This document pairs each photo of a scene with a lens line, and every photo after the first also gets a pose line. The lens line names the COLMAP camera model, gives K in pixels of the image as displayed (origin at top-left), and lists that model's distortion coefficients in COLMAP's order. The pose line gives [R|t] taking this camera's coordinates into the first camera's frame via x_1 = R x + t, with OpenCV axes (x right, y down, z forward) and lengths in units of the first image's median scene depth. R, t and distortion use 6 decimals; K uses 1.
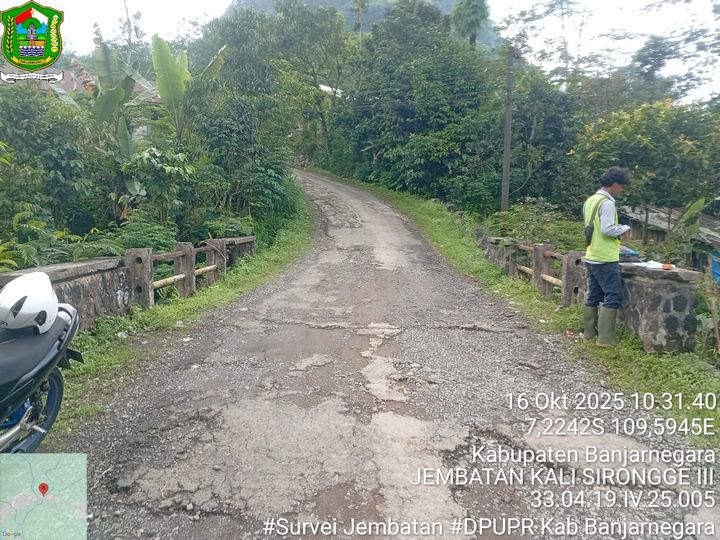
lens RADIAL K [[554.6, 0, 356.4], [0, 554.6, 269.2], [0, 0, 1]] dist [0.125120, -0.283306]
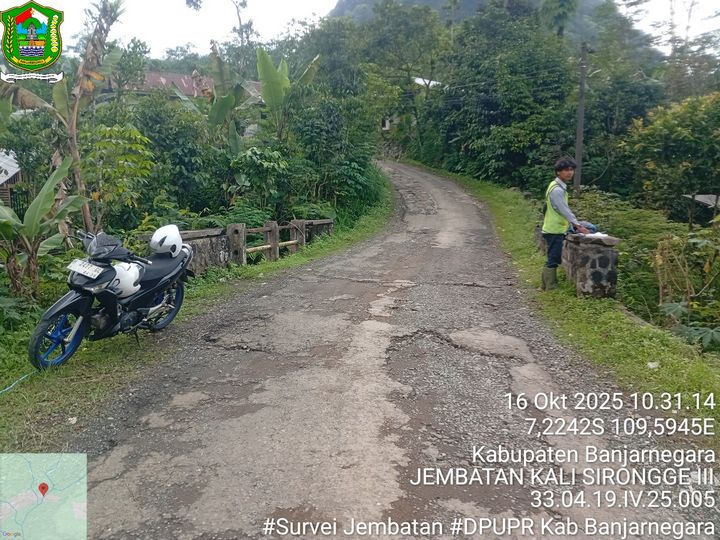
lens RADIAL K [[554.6, 0, 356.4], [0, 554.6, 269.2], [0, 0, 1]] dist [0.125120, -0.283306]
pose [[0.982633, 0.023455, -0.184070, 0.068330], [-0.020307, 0.999614, 0.018971, 0.018657], [0.184444, -0.014903, 0.982730, -0.129461]]
